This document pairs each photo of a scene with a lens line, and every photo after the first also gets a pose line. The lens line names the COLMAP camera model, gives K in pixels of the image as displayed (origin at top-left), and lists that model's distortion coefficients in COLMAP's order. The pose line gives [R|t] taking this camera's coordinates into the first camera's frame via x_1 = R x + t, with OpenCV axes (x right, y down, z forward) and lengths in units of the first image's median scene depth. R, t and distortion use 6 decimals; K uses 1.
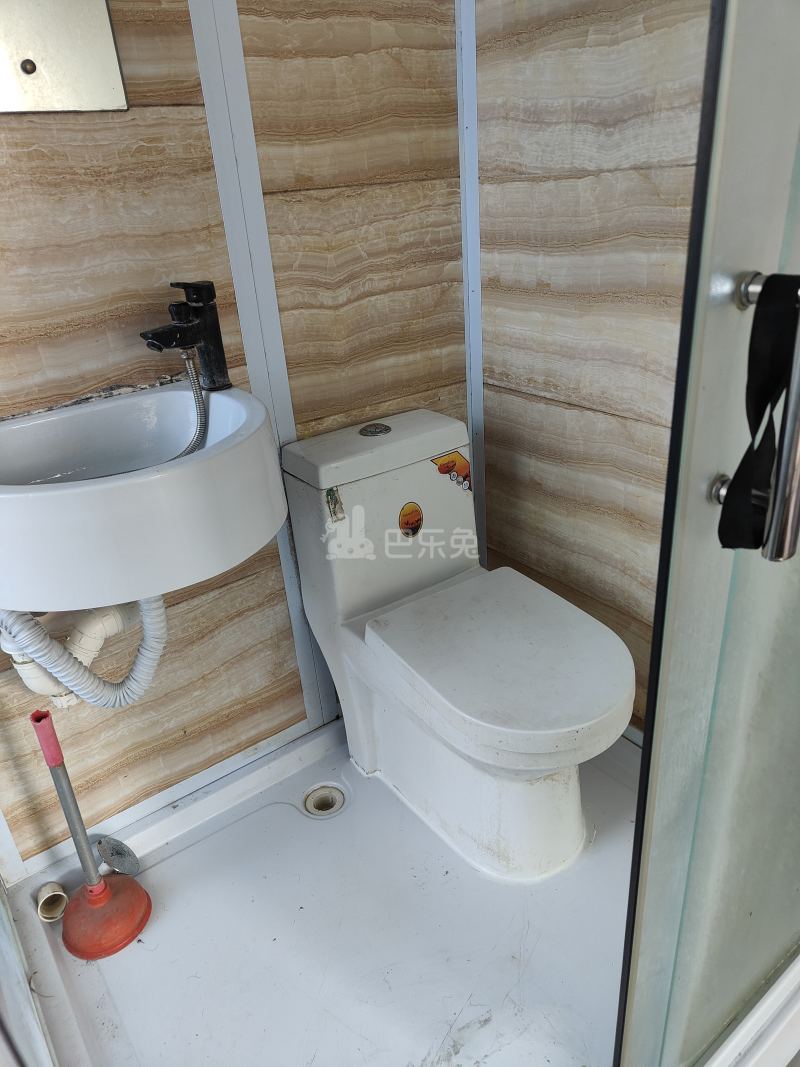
lens RADIAL K [[740.7, 0, 402.3], [0, 740.7, 549.5], [0, 0, 1]] dist [0.005558, -0.000601]
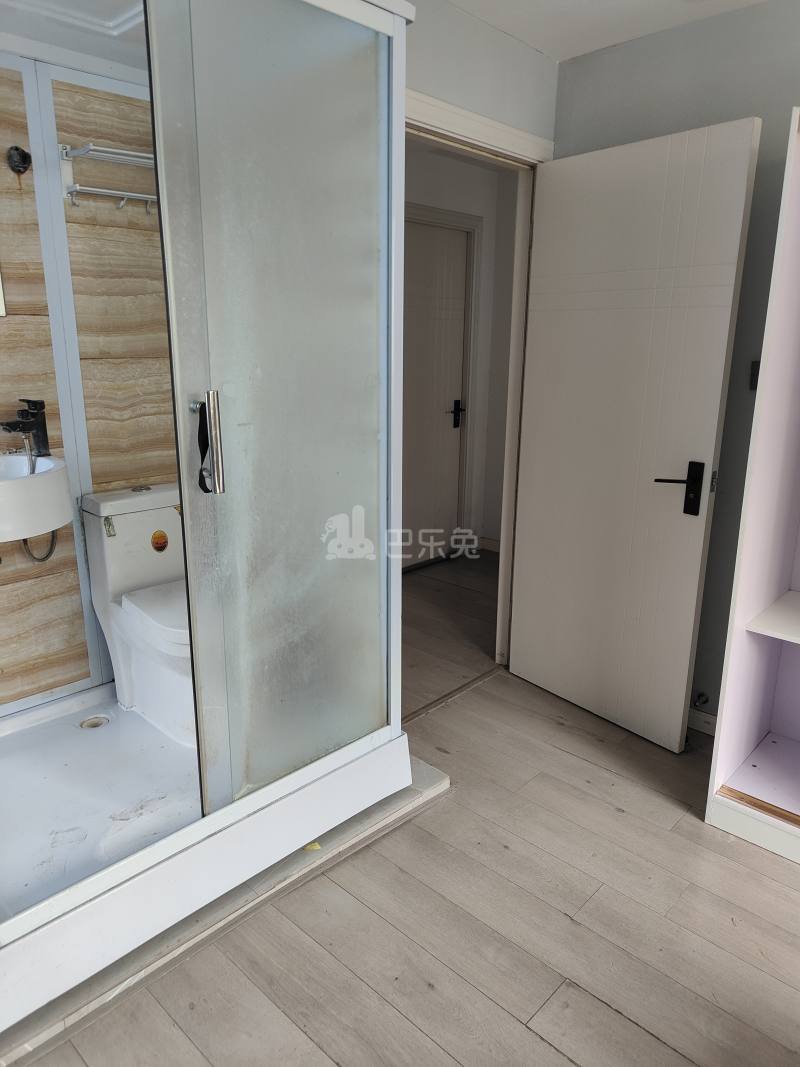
lens RADIAL K [[736.6, 0, 406.5], [0, 736.6, 532.9], [0, 0, 1]] dist [0.001342, 0.003809]
pose [[0.985299, 0.036409, 0.166911, 0.299116], [-0.001036, 0.978282, -0.207276, 0.303028], [-0.170833, 0.204056, 0.963938, -0.764597]]
